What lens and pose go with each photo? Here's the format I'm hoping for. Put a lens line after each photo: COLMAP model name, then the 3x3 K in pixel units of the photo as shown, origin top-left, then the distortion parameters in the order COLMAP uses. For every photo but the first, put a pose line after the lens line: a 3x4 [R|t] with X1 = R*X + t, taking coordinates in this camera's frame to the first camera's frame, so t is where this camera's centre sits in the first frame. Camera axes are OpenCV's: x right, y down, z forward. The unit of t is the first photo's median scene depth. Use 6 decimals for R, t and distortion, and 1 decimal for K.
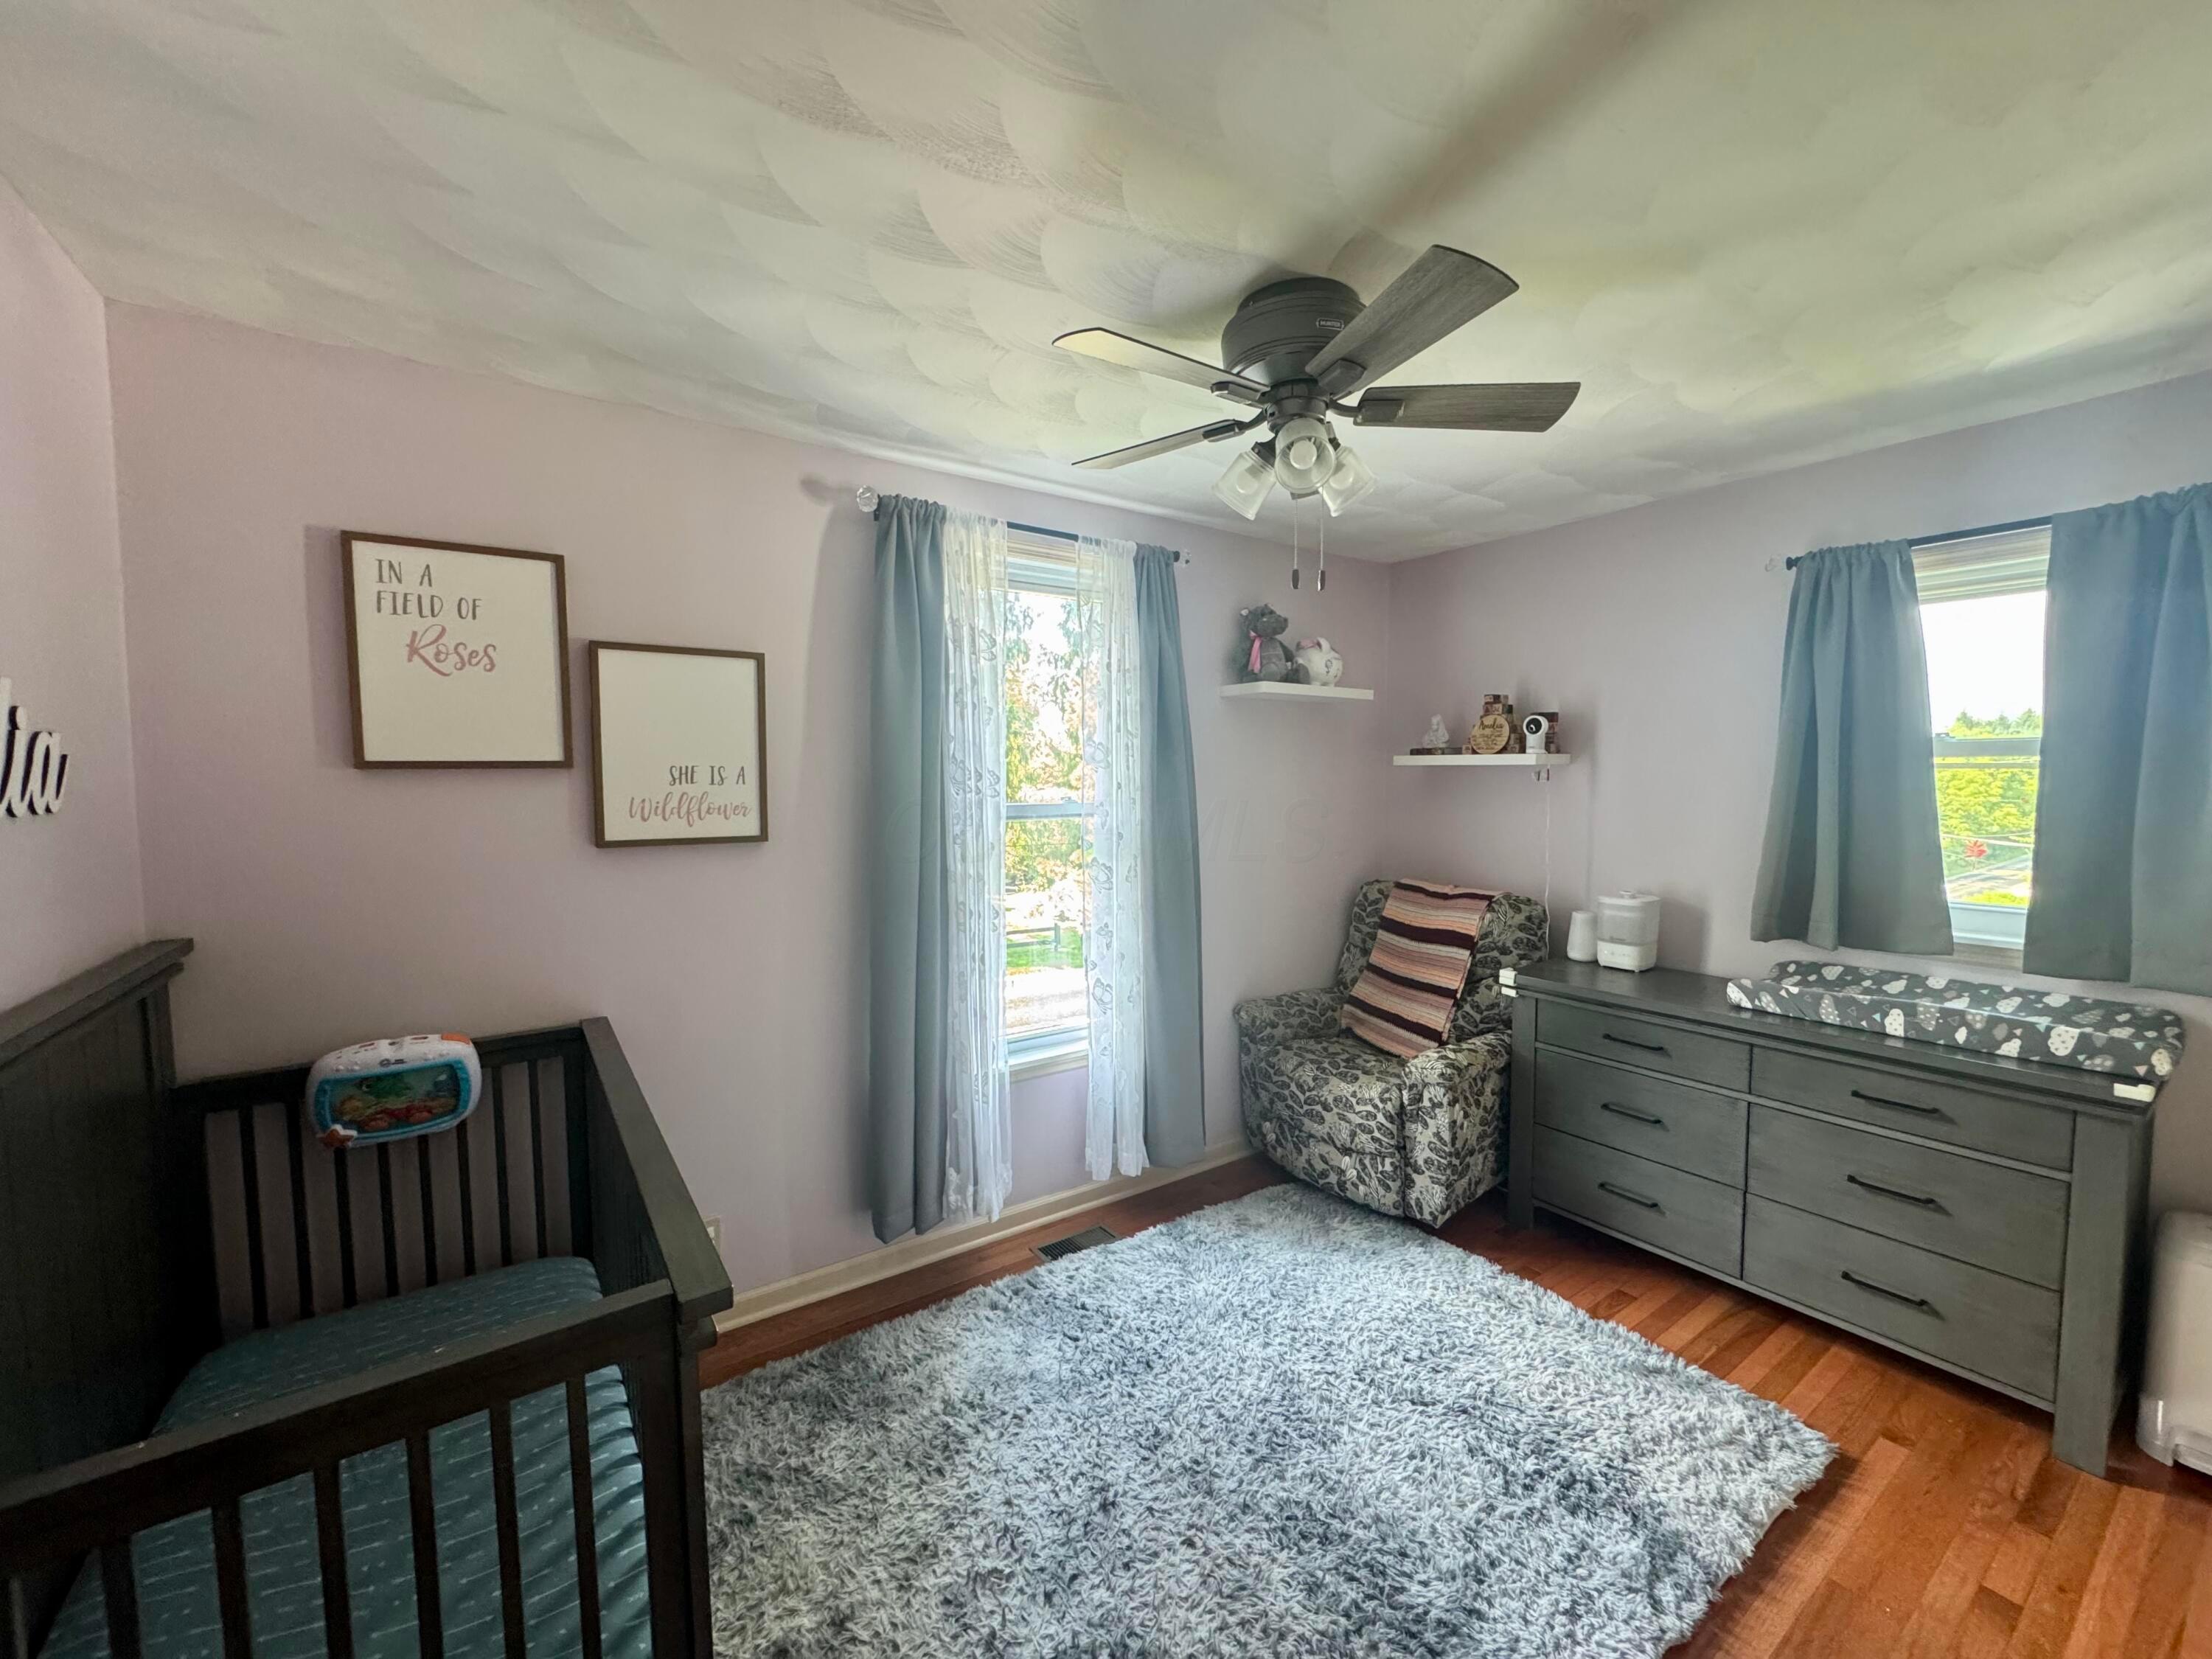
lens RADIAL K [[887.3, 0, 1105.6], [0, 887.3, 824.6], [0, 0, 1]] dist [-0.002950, 0.000263]
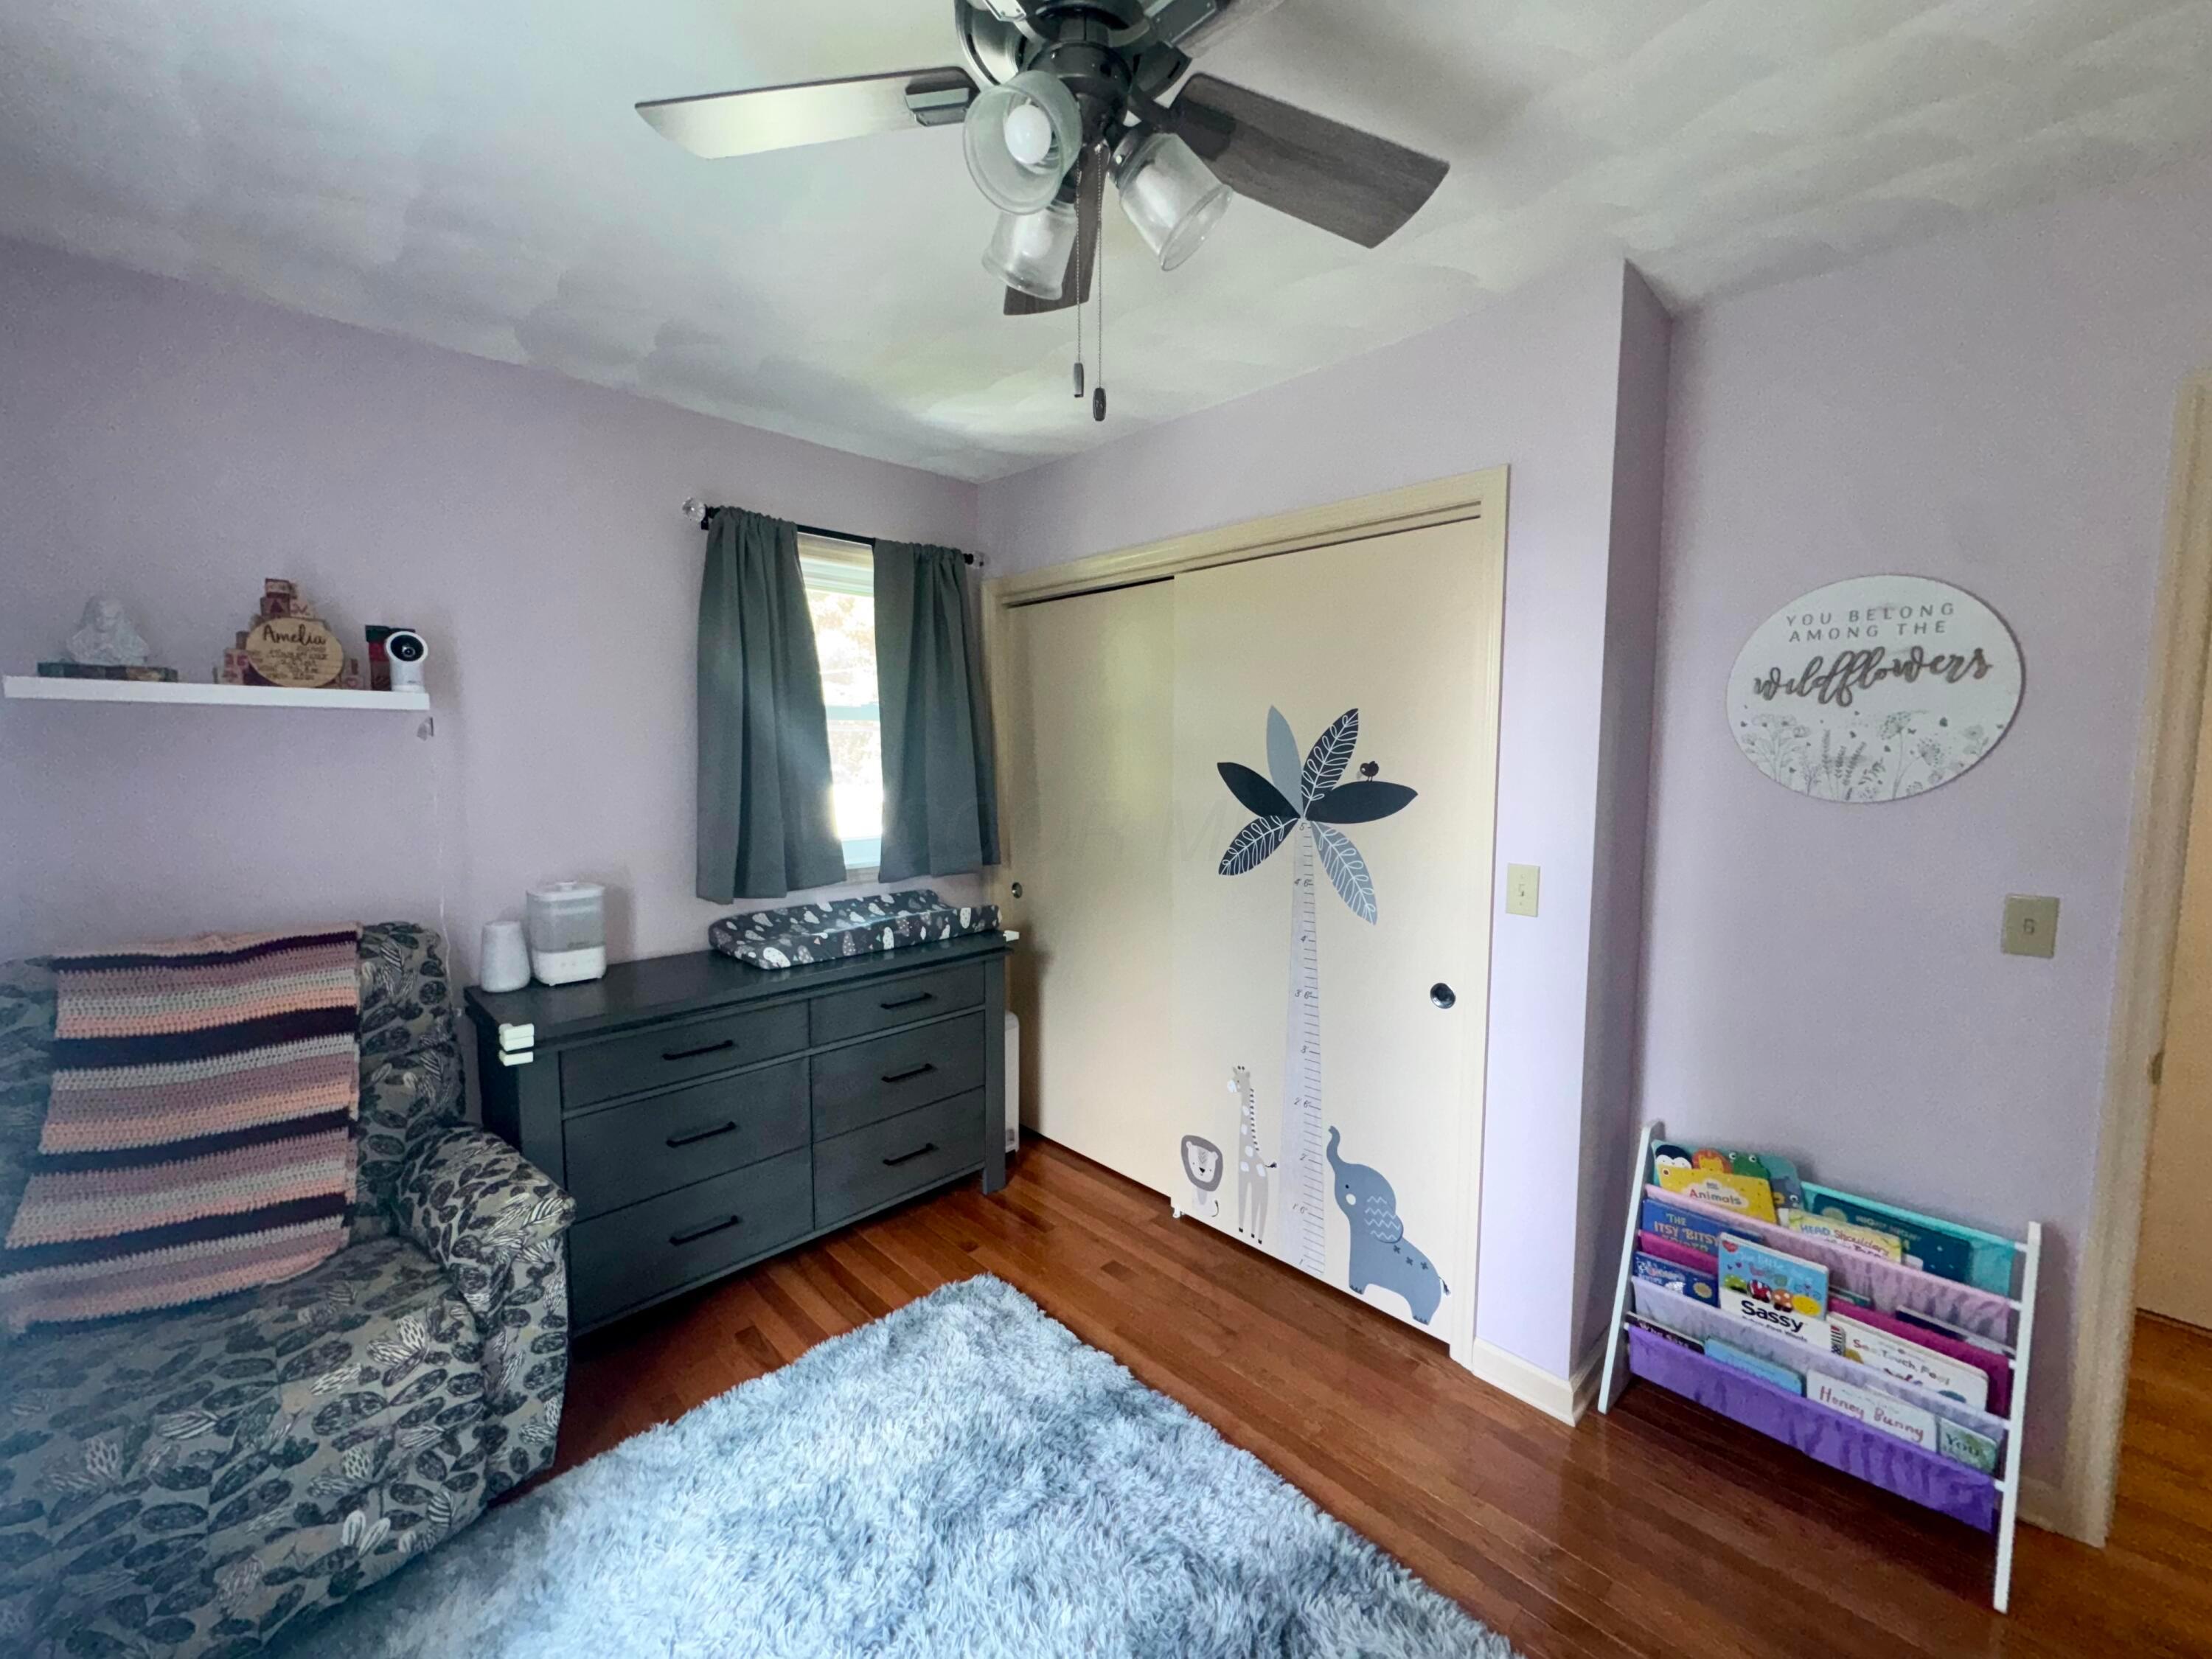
lens RADIAL K [[887.3, 0, 1105.6], [0, 887.3, 824.6], [0, 0, 1]] dist [-0.002950, 0.000263]
pose [[-0.174969, -0.083109, 0.981060, -0.252174], [0.054344, 0.994097, 0.093906, -0.020945], [-0.983073, 0.069746, -0.169420, 0.689148]]
